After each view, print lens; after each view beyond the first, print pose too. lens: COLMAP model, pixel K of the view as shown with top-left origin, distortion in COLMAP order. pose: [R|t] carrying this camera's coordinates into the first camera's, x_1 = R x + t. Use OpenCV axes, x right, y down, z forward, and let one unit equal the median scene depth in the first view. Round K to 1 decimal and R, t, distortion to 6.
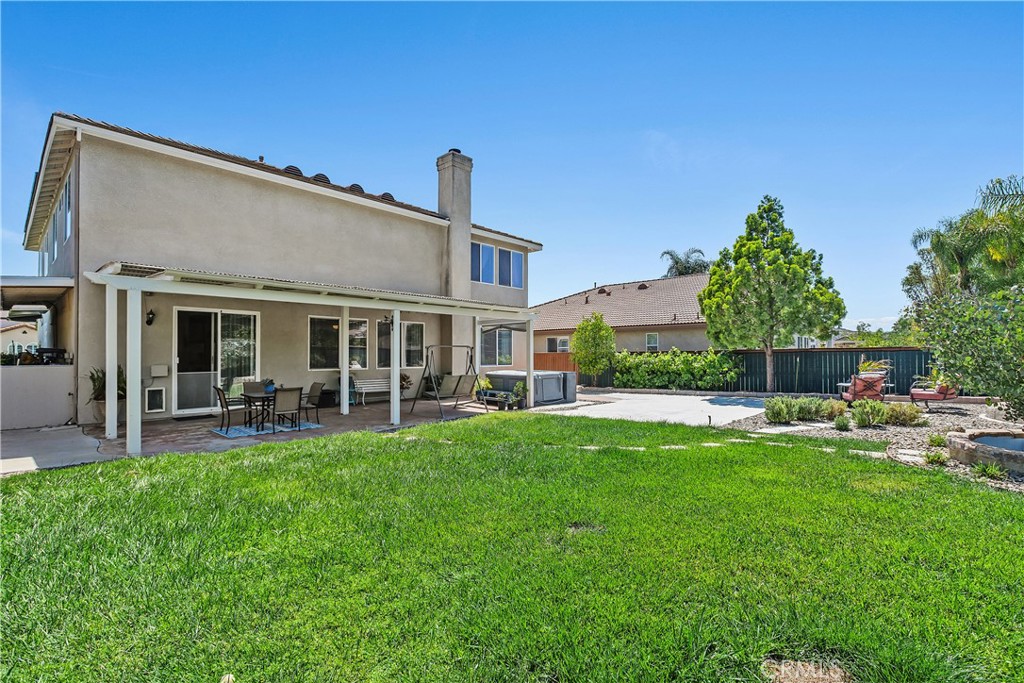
lens RADIAL K [[465.0, 0, 513.5], [0, 465.0, 347.8], [0, 0, 1]] dist [0.000550, 0.000929]
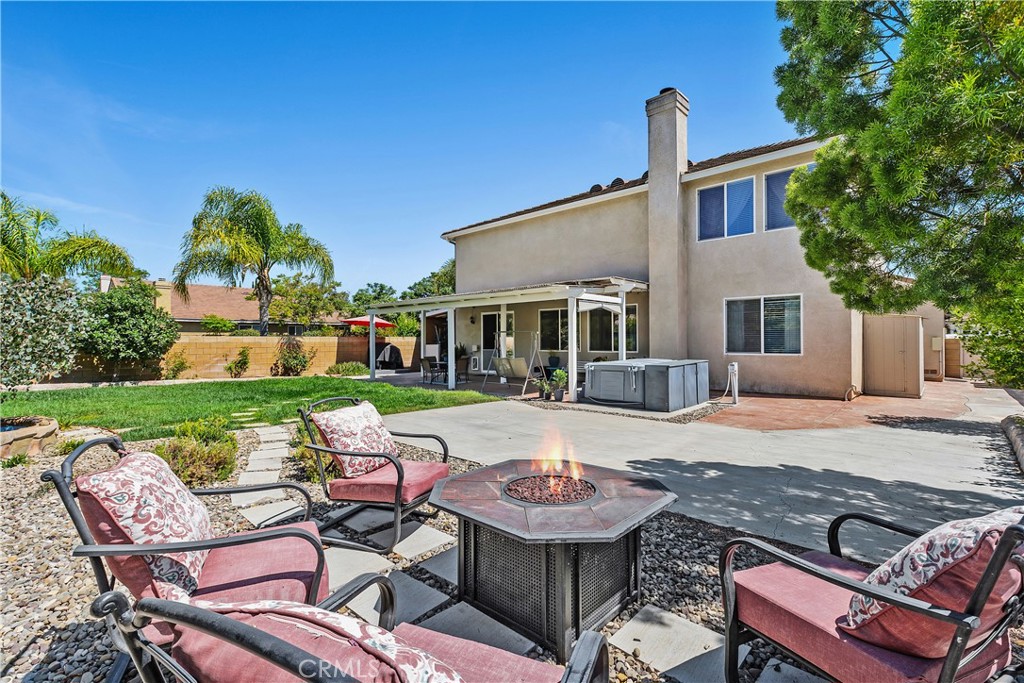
lens RADIAL K [[465.0, 0, 513.9], [0, 465.0, 340.5], [0, 0, 1]] dist [0.000550, 0.000929]
pose [[-0.010021, 0.001643, -0.999948, 0.827415], [0.020250, 0.999794, 0.001440, 0.014495], [0.999745, -0.020234, -0.010052, 0.860279]]
